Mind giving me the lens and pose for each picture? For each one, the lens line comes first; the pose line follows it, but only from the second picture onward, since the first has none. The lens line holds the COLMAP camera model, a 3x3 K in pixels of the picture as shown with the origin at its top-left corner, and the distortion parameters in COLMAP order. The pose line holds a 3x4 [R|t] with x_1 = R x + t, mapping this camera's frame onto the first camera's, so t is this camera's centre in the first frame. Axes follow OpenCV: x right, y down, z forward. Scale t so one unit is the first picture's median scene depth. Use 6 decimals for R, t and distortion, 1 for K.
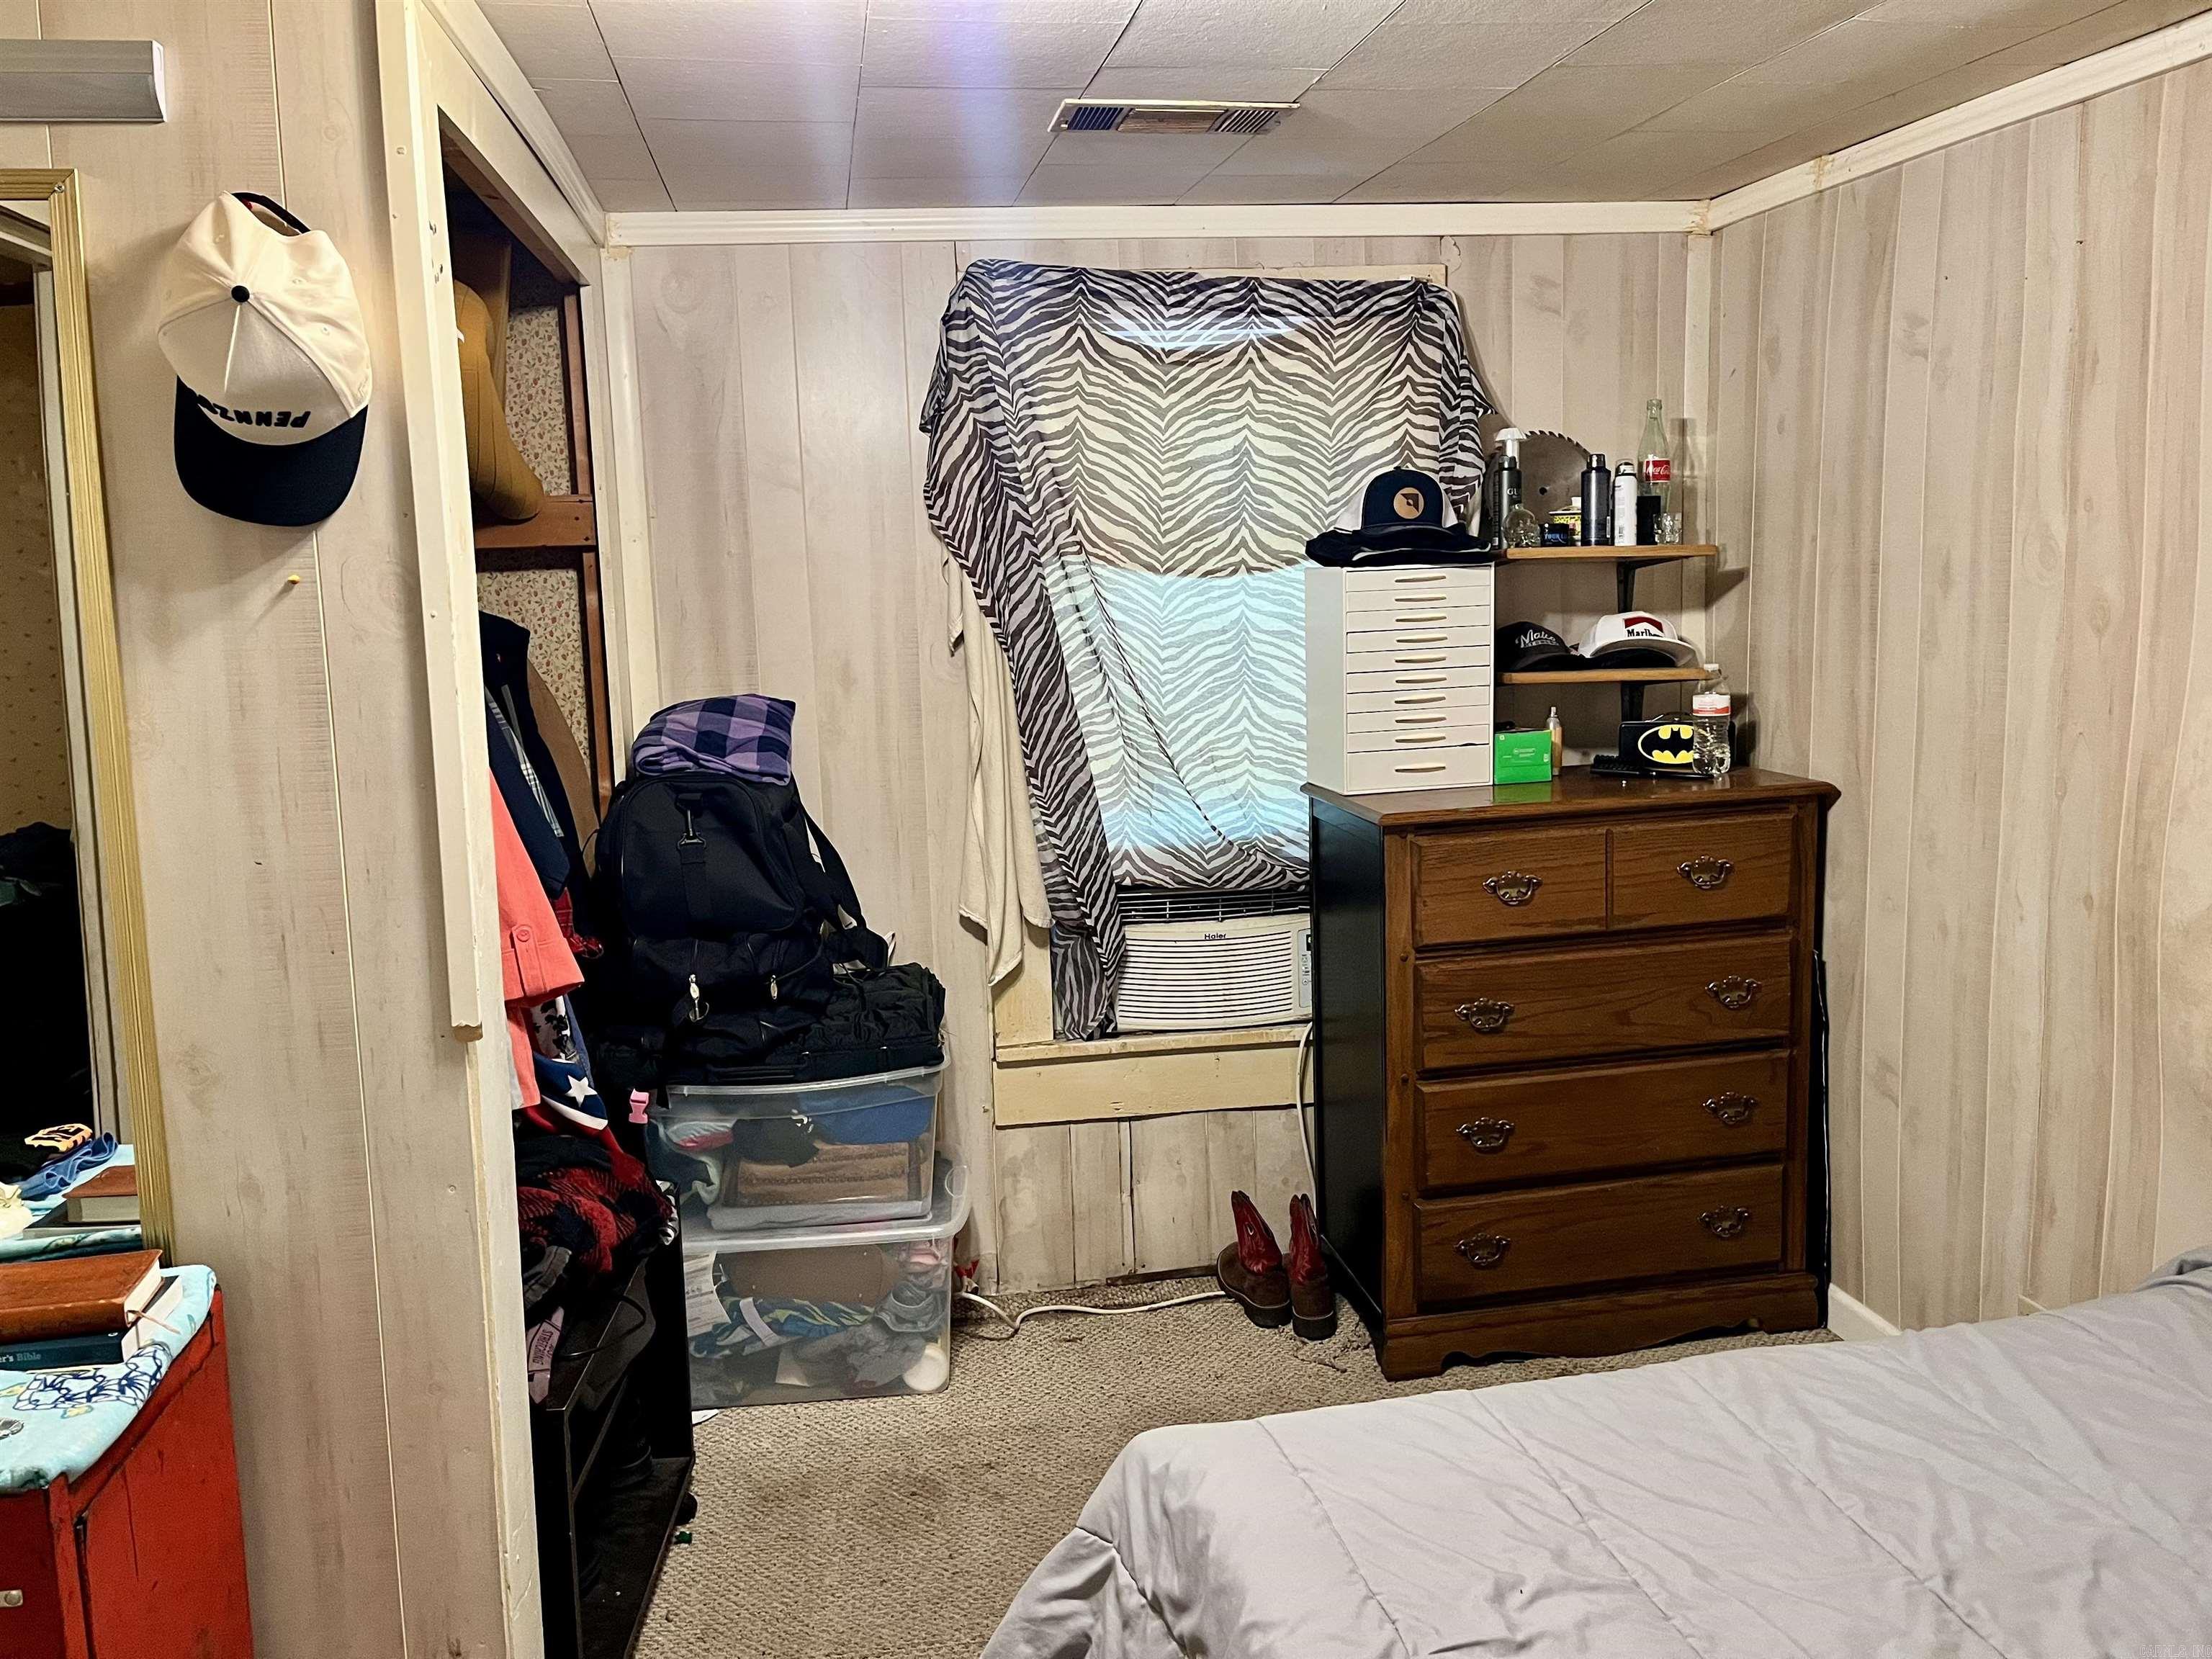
lens RADIAL K [[1667.3, 0, 1095.3], [0, 1667.3, 829.2], [0, 0, 1]] dist [0.066707, -0.088906]
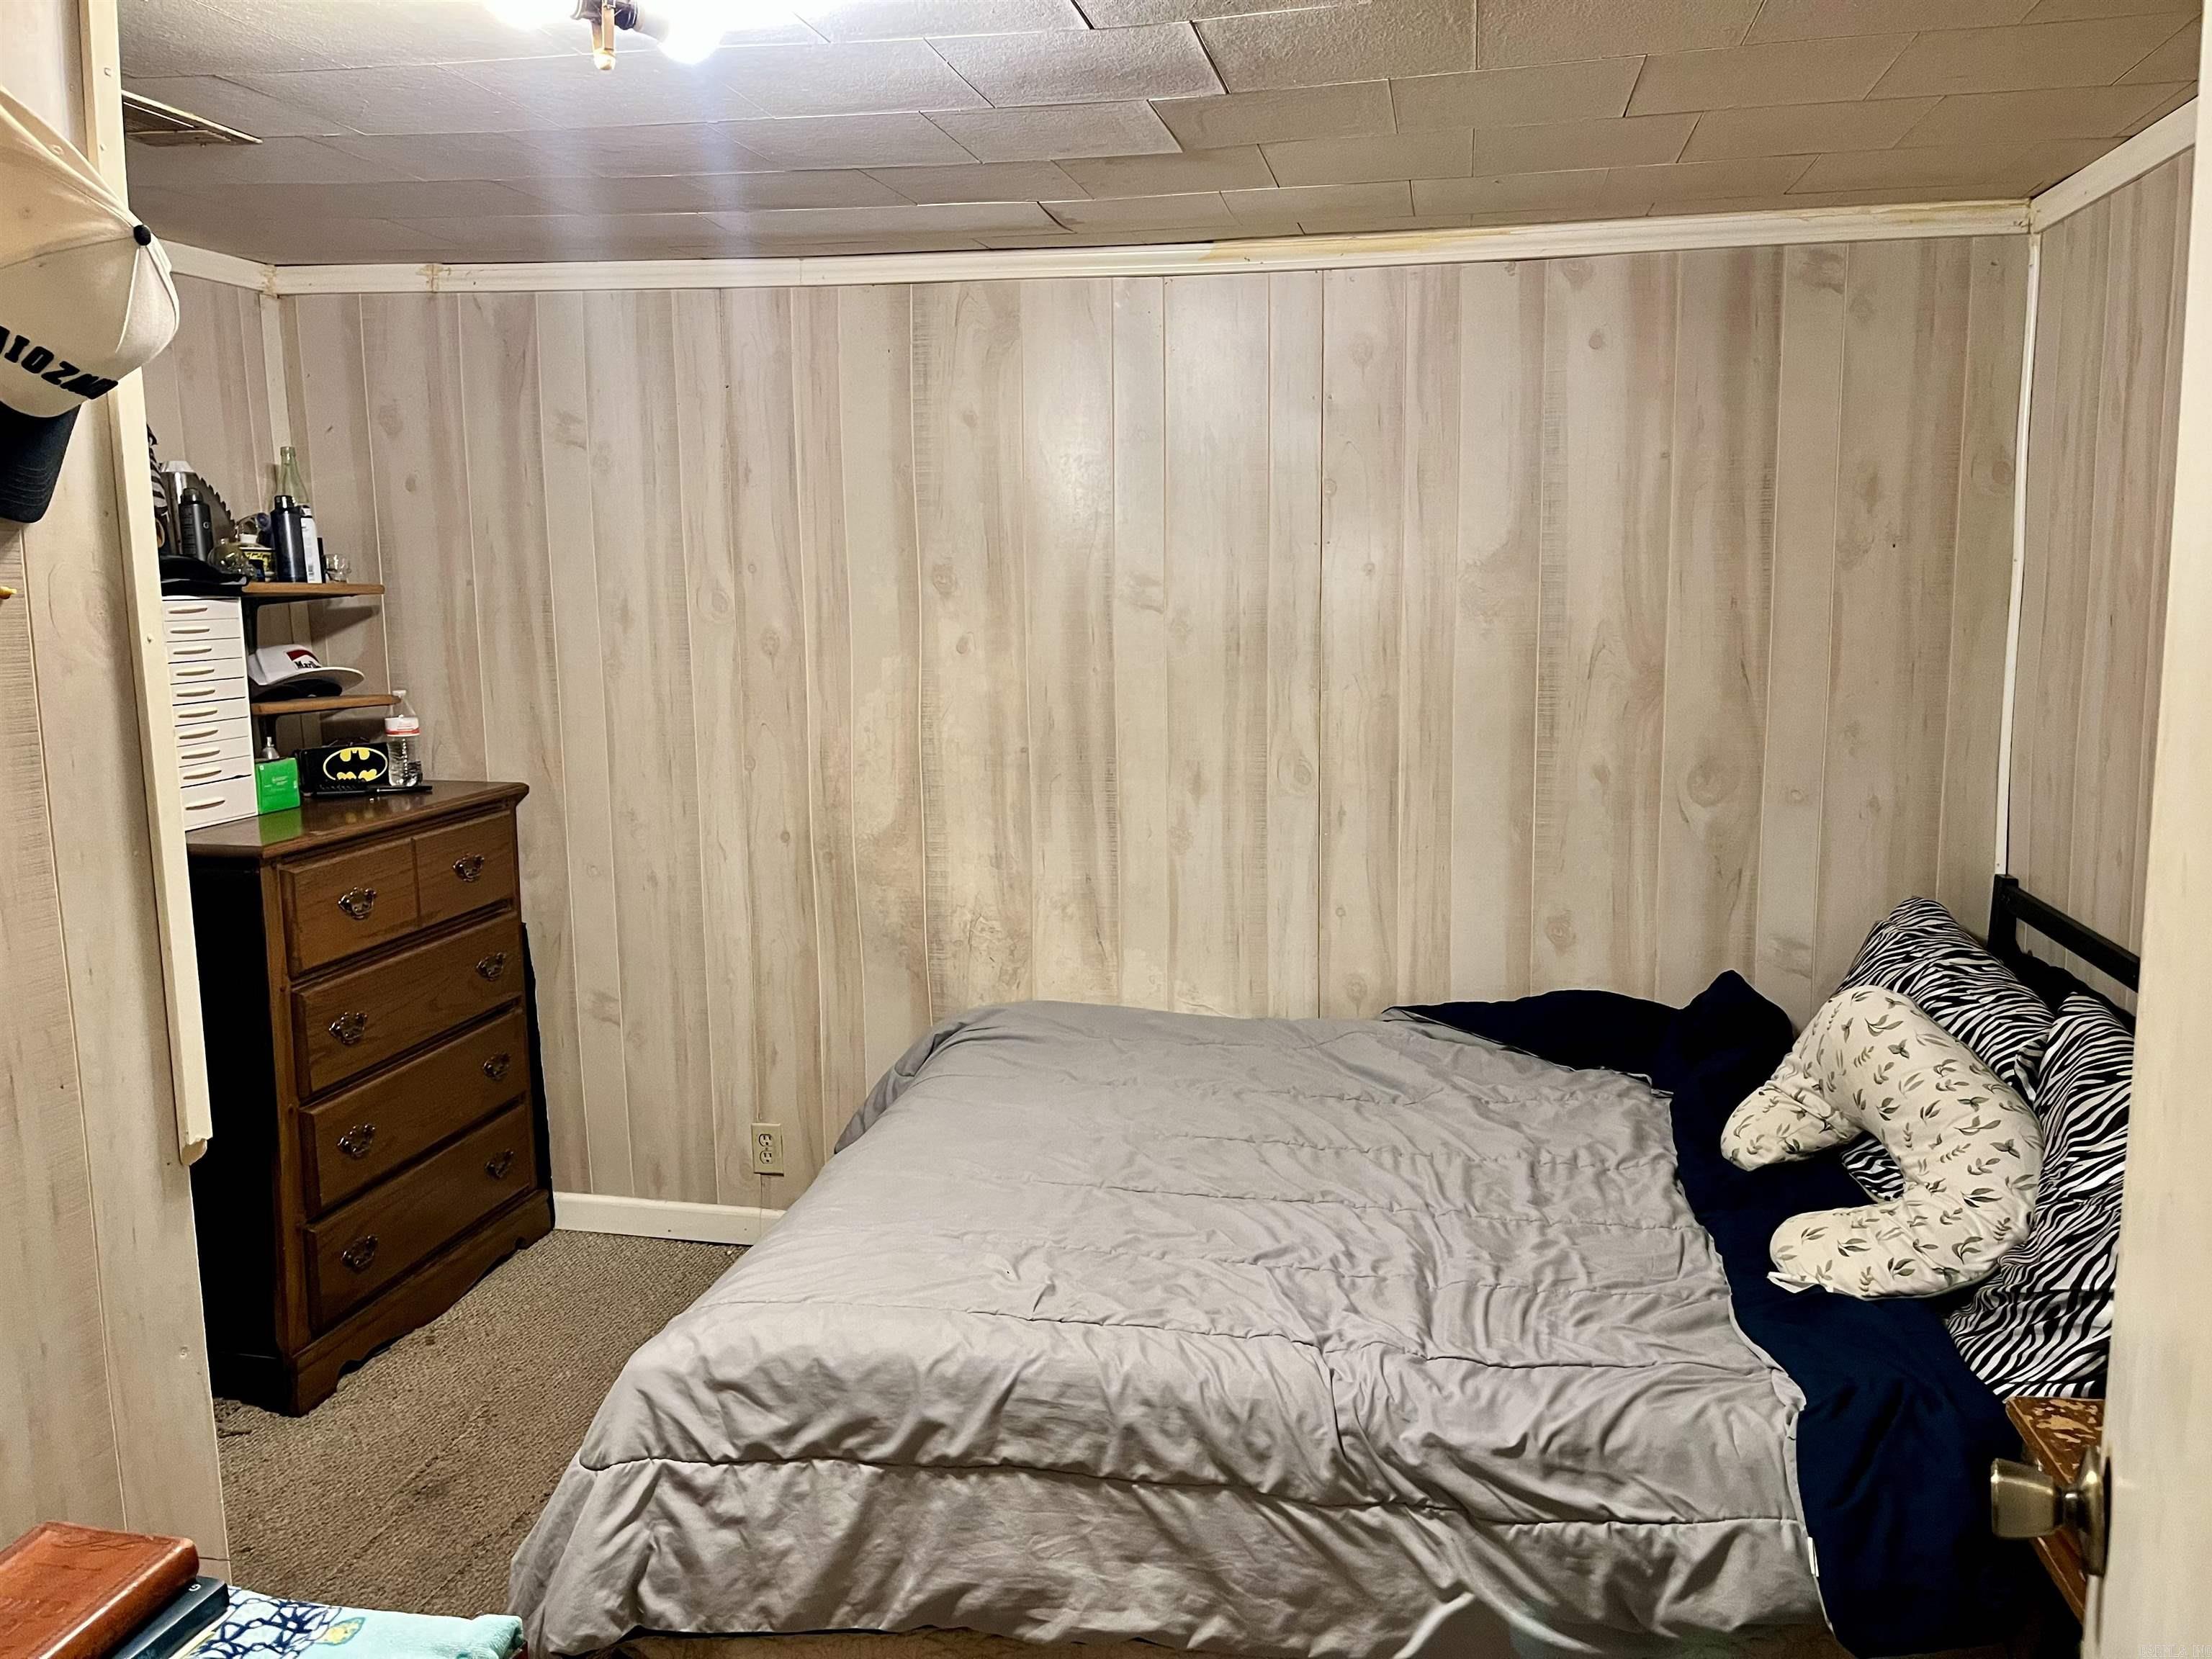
lens RADIAL K [[1667.3, 0, 1105.7], [0, 1667.3, 829.0], [0, 0, 1]] dist [0.066707, -0.088906]
pose [[0.370189, -0.107899, 0.922669, -0.559705], [0.132570, 0.989202, 0.062490, -0.015129], [-0.919448, 0.099185, 0.380496, 0.156644]]
